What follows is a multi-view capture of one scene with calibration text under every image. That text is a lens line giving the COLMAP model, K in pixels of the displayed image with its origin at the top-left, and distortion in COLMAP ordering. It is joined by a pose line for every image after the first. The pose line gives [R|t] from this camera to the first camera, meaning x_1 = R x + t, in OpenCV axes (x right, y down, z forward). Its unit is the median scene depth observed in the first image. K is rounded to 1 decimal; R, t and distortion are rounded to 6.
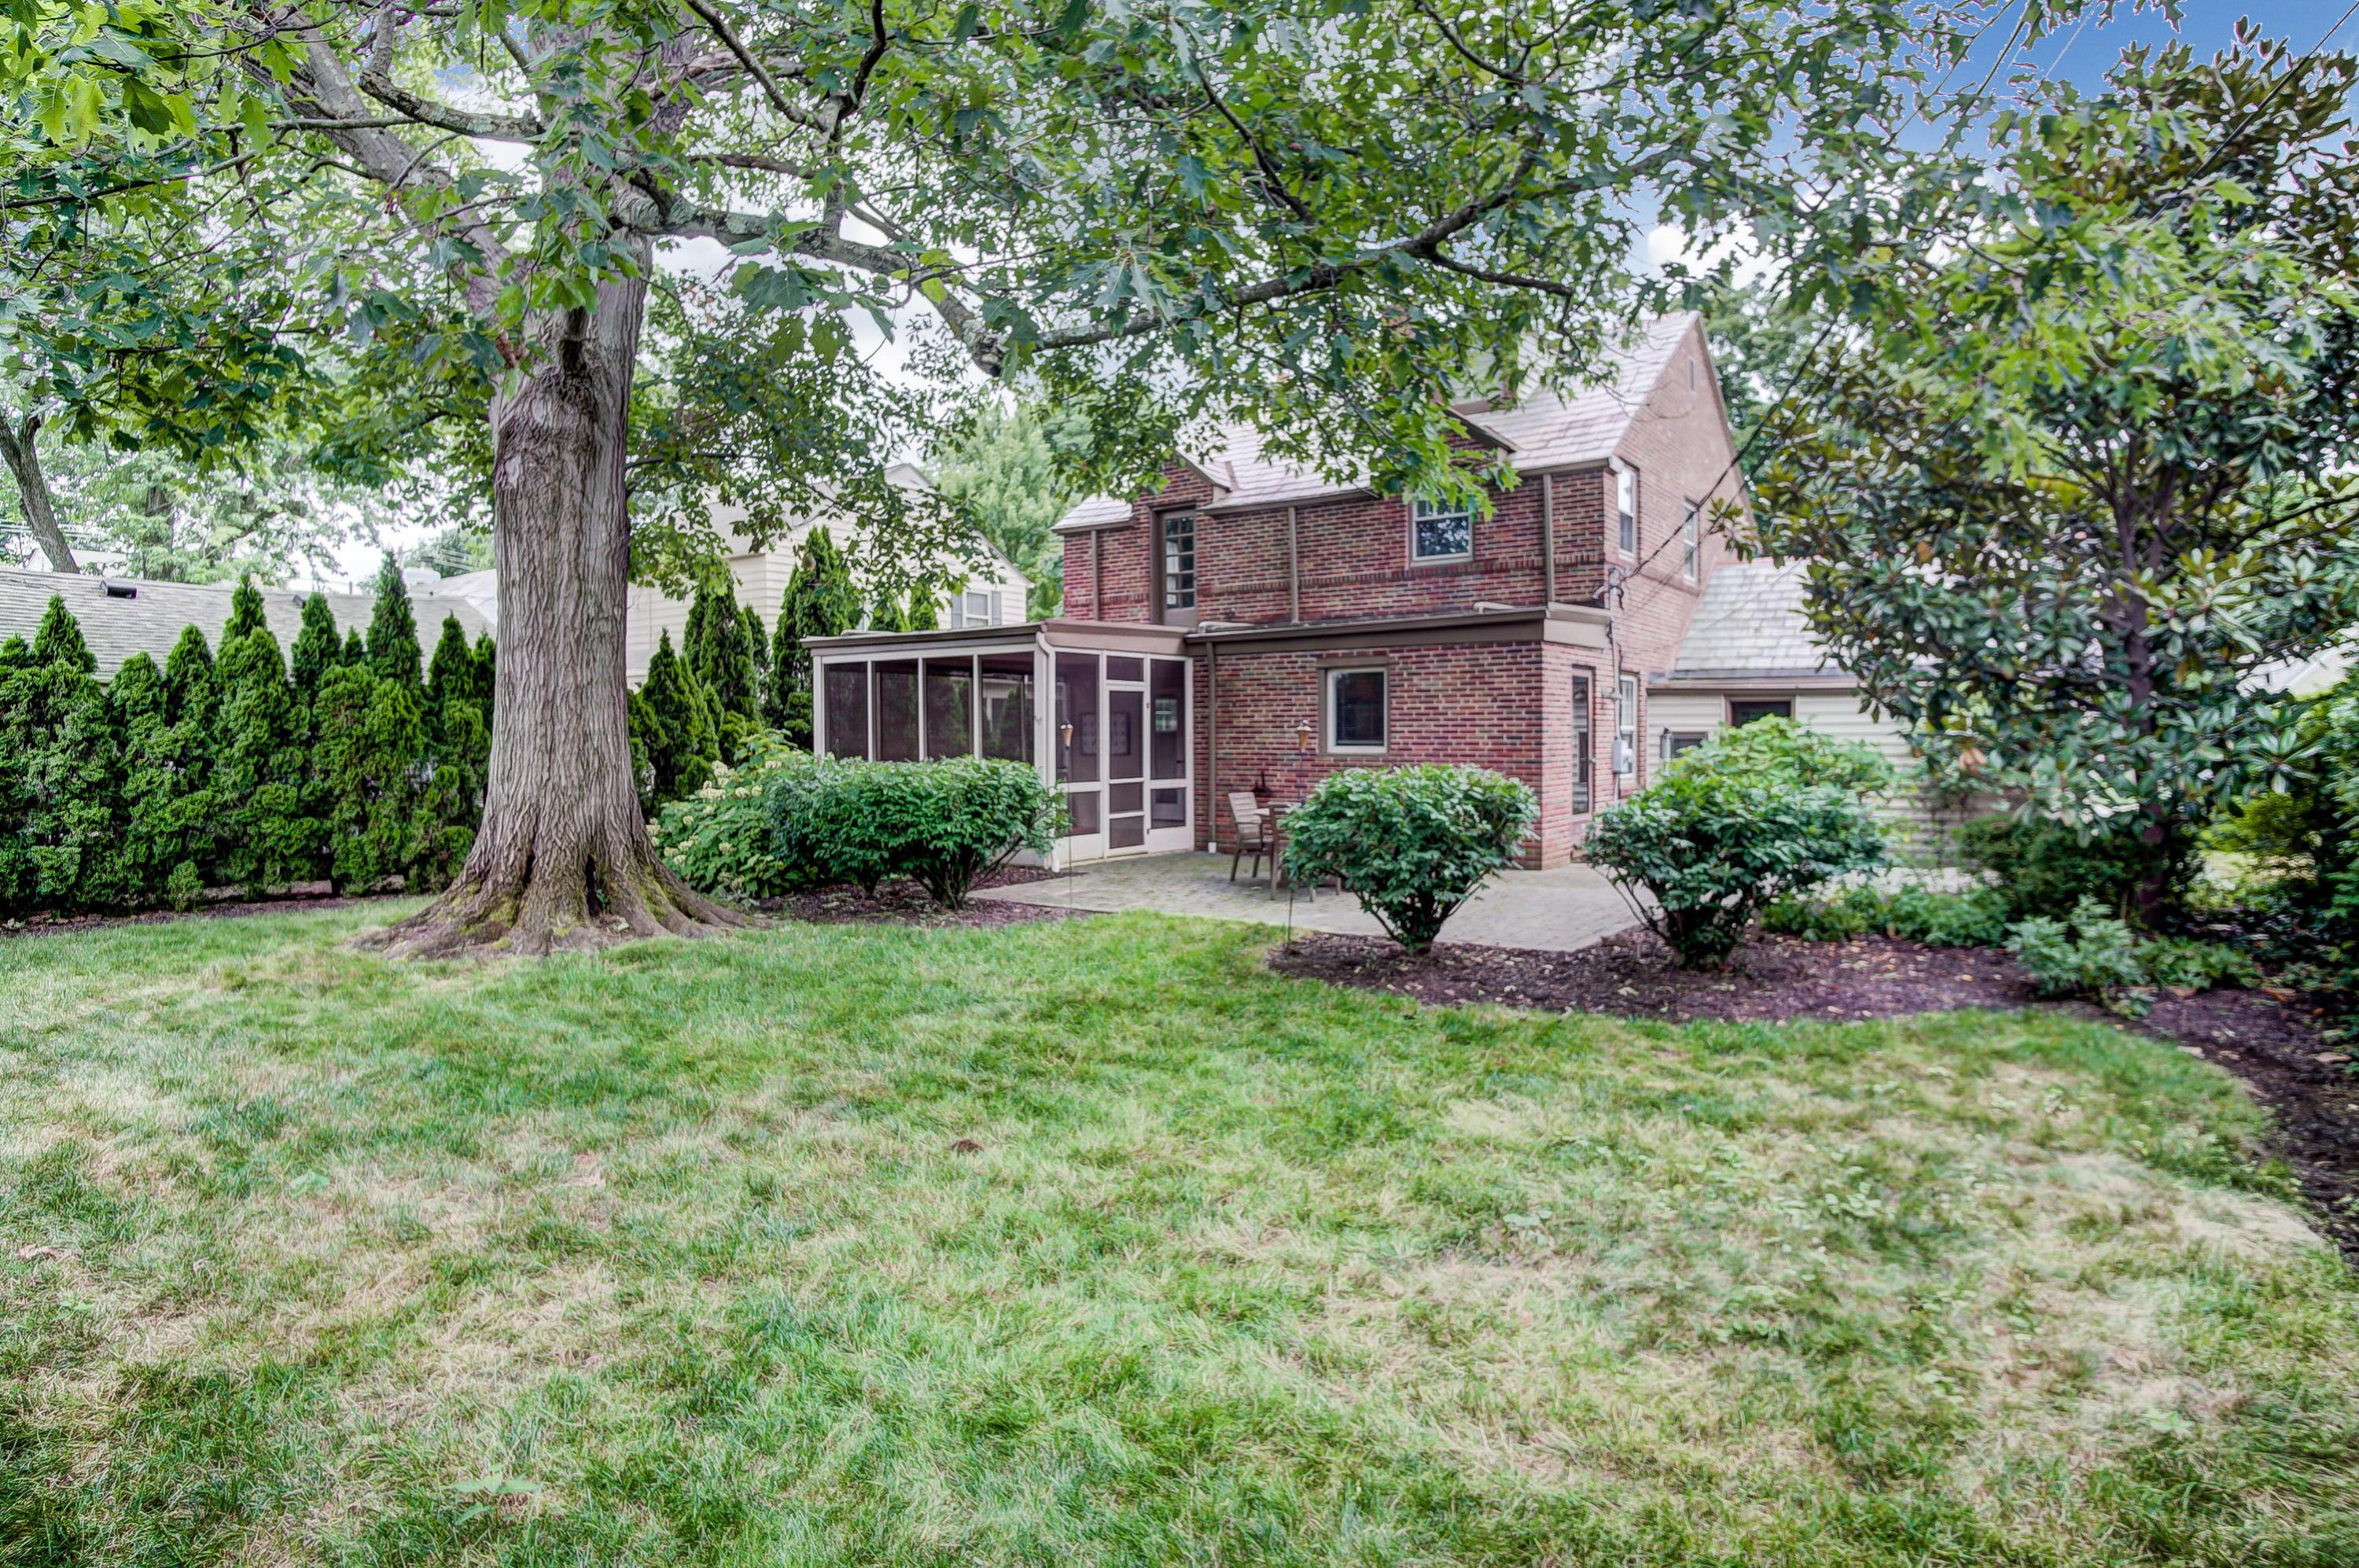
lens RADIAL K [[1269.4, 0, 1182.2], [0, 1269.4, 768.1], [0, 0, 1]] dist [-0.034964, 0.010197]
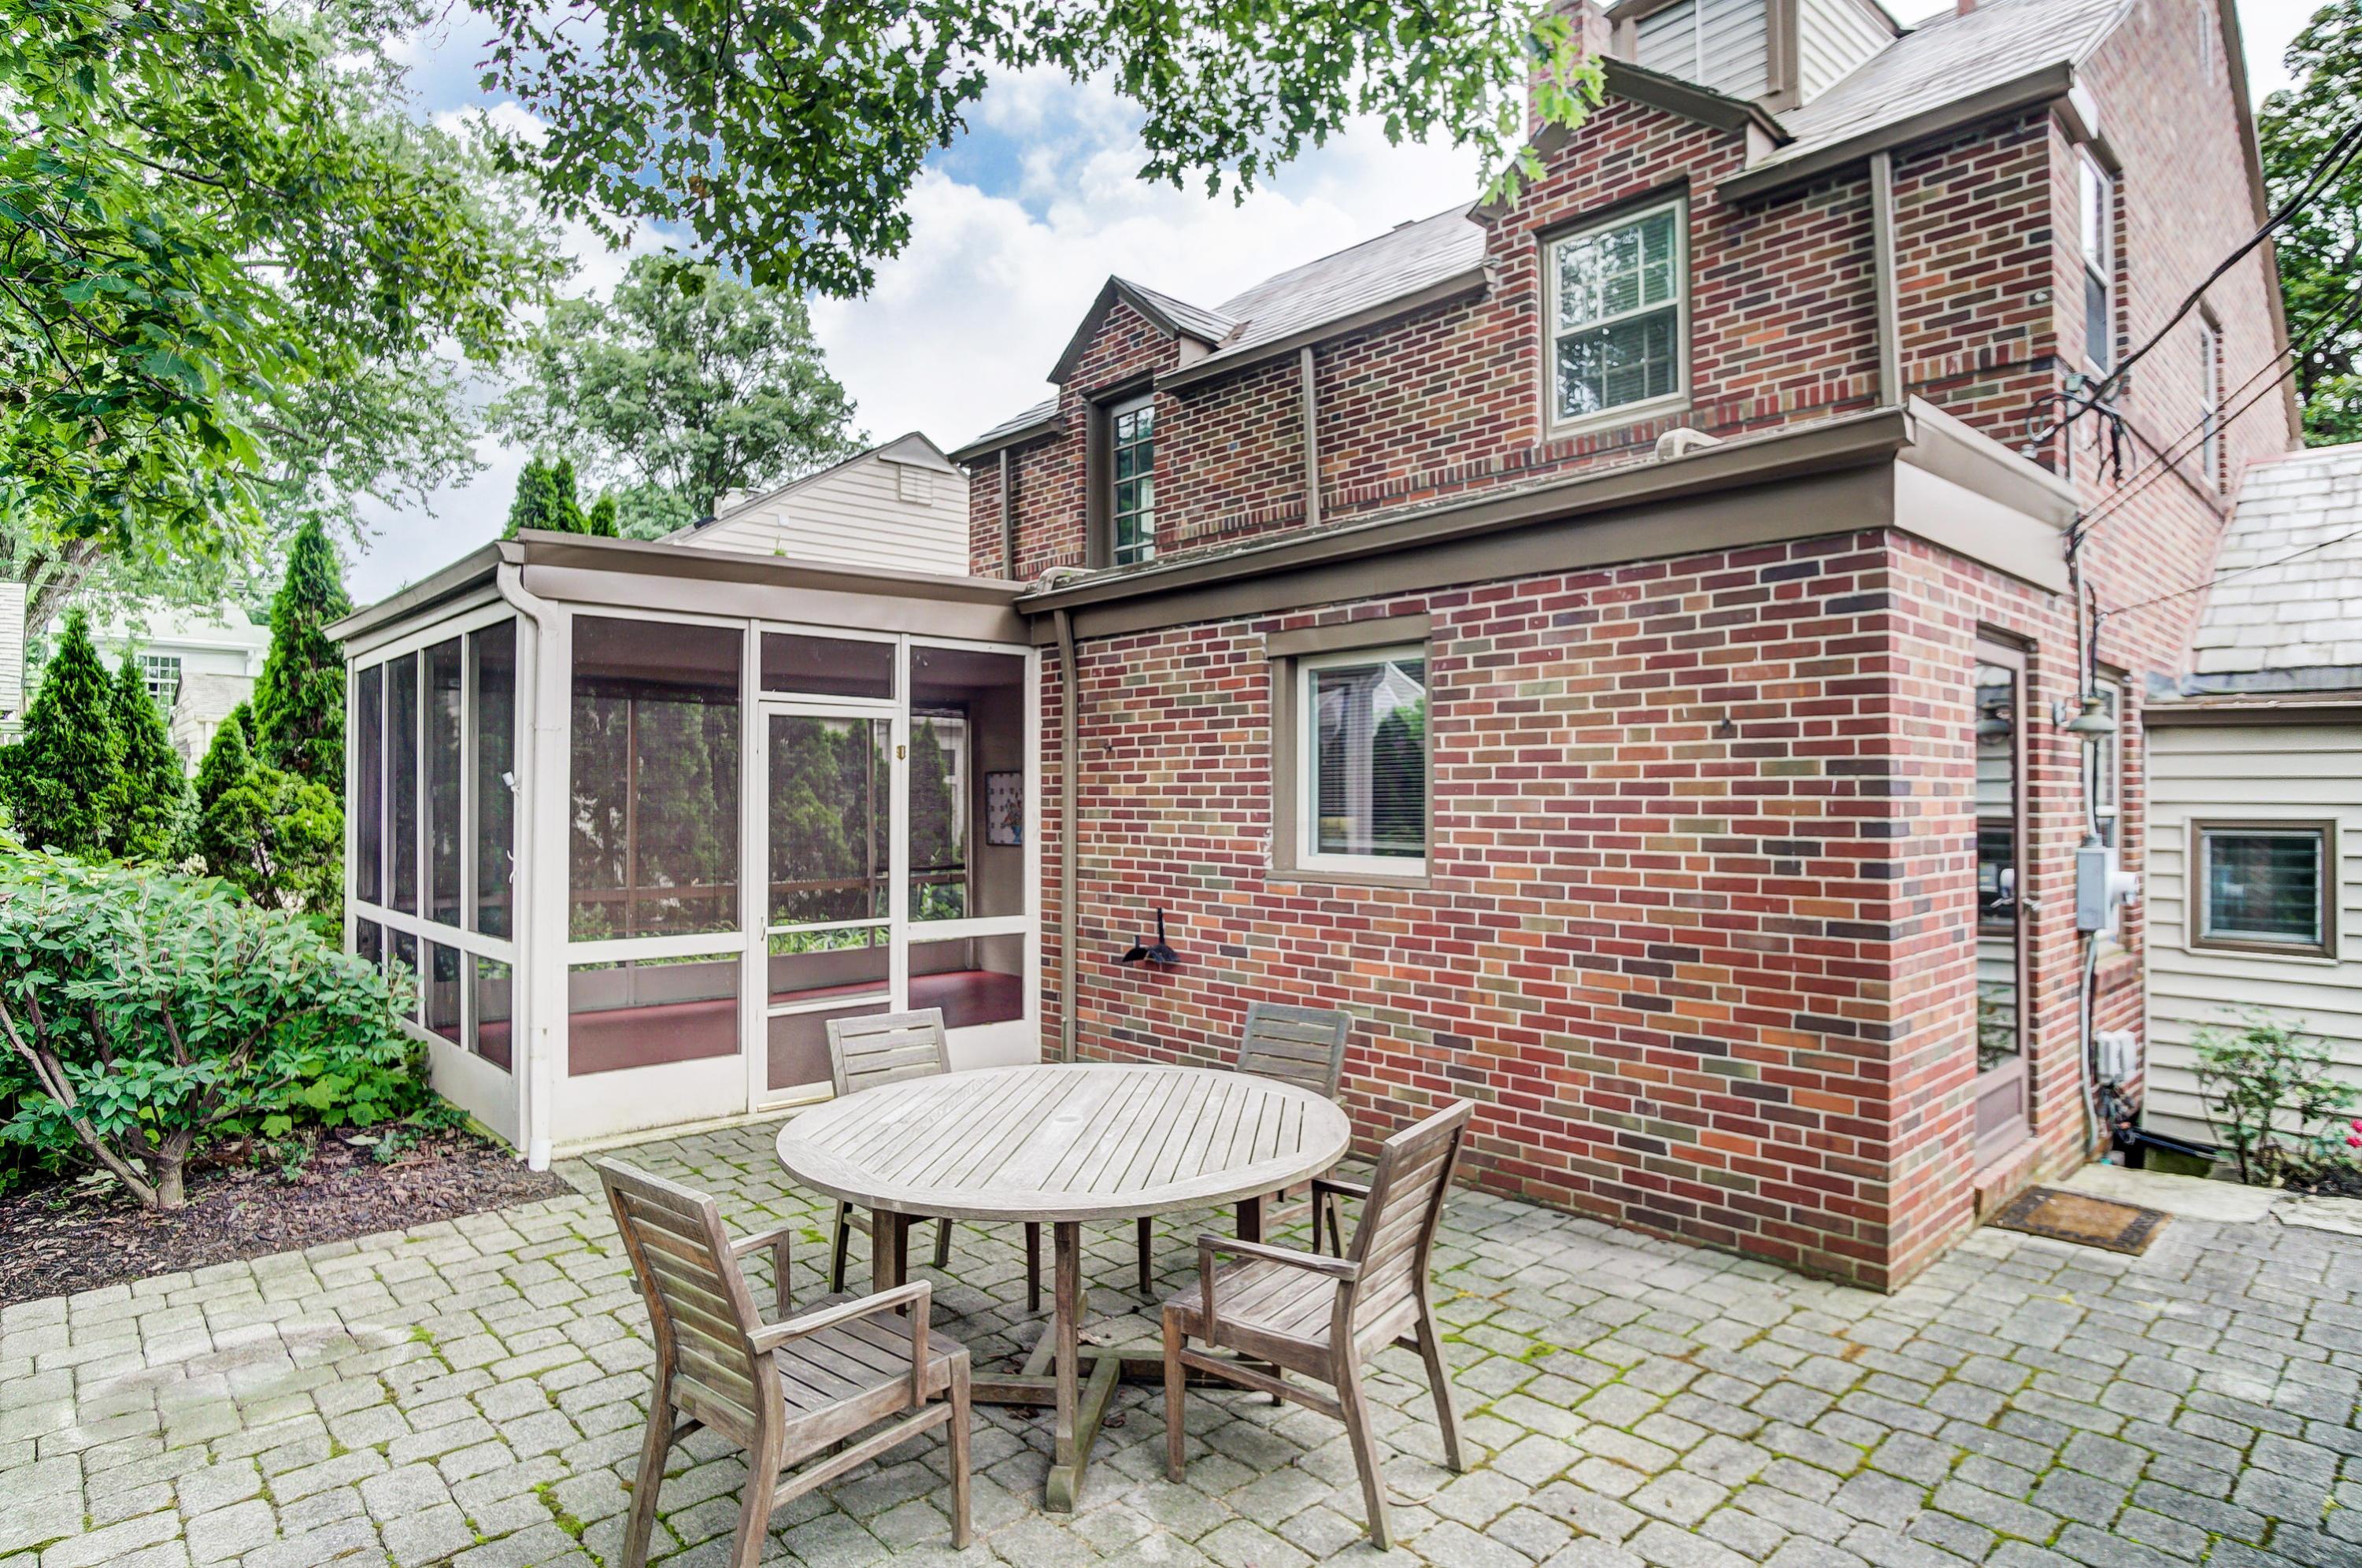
lens RADIAL K [[1270.8, 0, 1183.7], [0, 1270.8, 768.1], [0, 0, 1]] dist [-0.034964, 0.010197]
pose [[0.977814, 0.000950, -0.209472, 0.161989], [-0.010569, 0.998940, -0.044807, -0.025339], [0.209207, 0.046027, 0.976788, 0.594878]]
